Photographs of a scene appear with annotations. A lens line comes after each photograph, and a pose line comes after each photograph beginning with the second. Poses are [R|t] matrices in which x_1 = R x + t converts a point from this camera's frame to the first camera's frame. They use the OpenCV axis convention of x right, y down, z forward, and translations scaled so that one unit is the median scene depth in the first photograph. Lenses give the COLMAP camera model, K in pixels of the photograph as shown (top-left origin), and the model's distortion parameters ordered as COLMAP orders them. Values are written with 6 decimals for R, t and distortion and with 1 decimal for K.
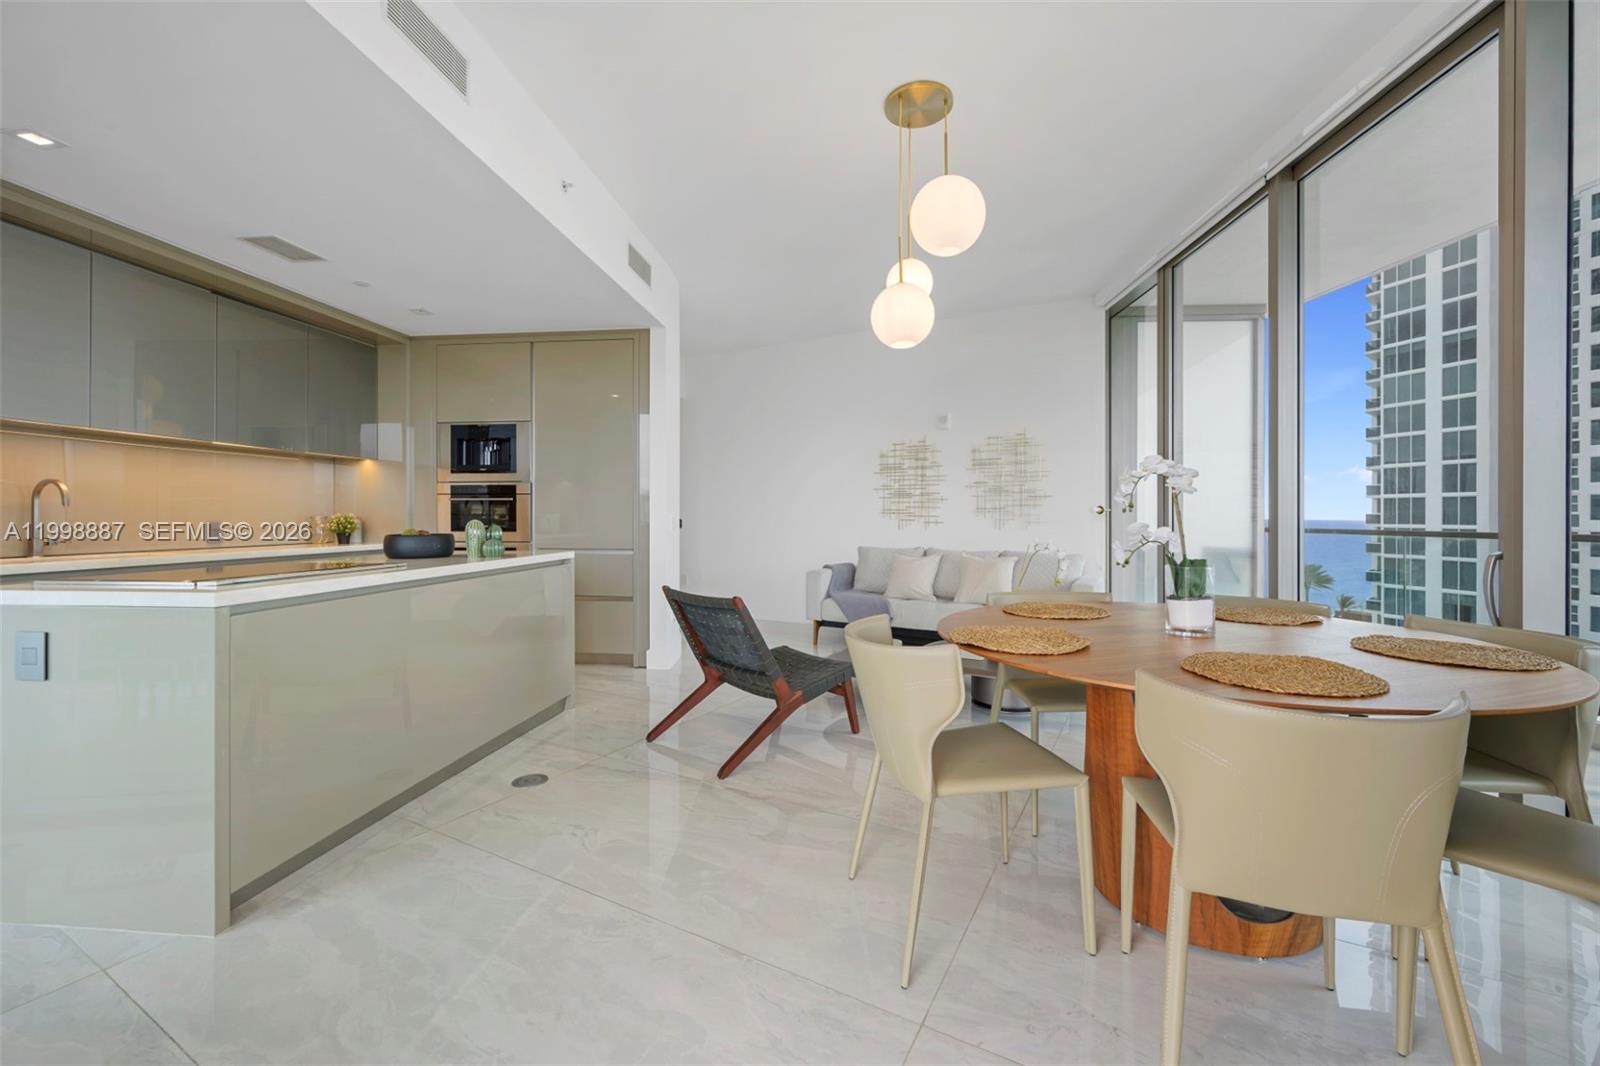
lens RADIAL K [[645.6, 0, 795.9], [0, 645.6, 520.5], [0, 0, 1]] dist [-0.004039, -0.000622]
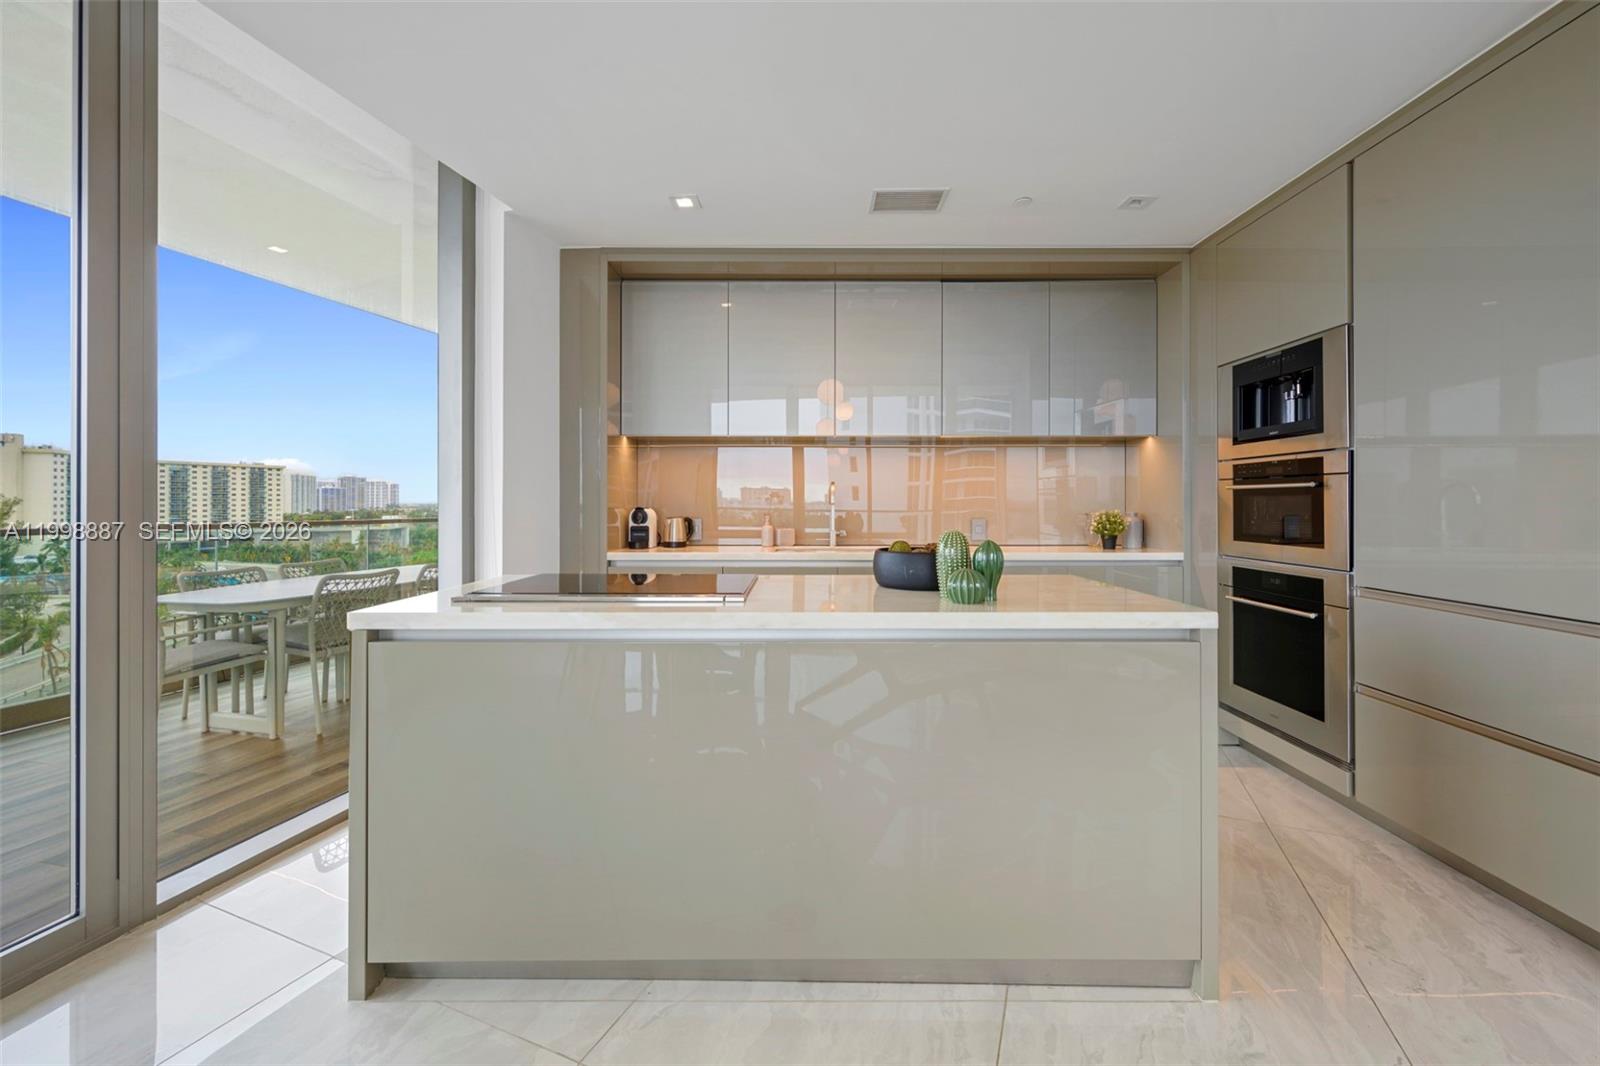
lens RADIAL K [[645.6, 0, 814.6], [0, 645.6, 501.1], [0, 0, 1]] dist [-0.004039, -0.000622]
pose [[0.124266, -0.002254, -0.992246, 0.021353], [-0.005836, 0.999978, -0.003002, -0.015767], [0.992232, 0.006163, 0.124250, 0.534093]]
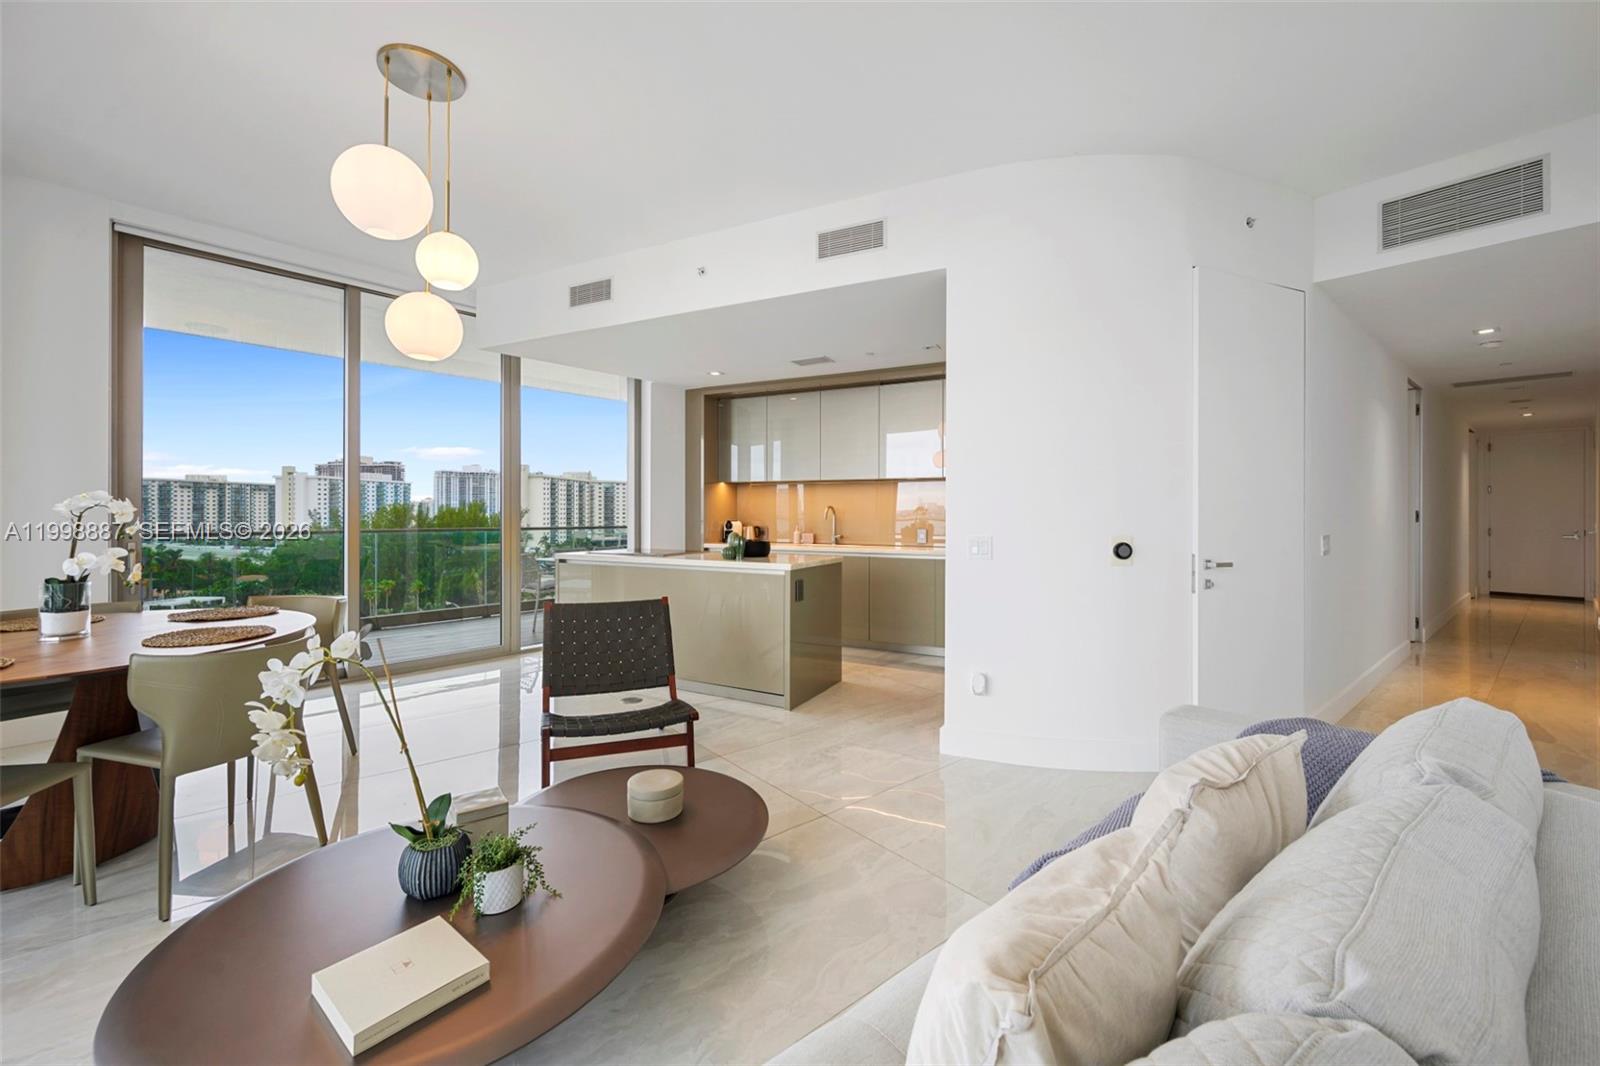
lens RADIAL K [[645.6, 0, 826.6], [0, 645.6, 509.7], [0, 0, 1]] dist [-0.004039, -0.000622]
pose [[-0.328813, -0.005776, -0.944377, 0.497007], [-0.011162, 0.999935, -0.002229, -0.031829], [0.944329, 0.009808, -0.328856, 1.082506]]
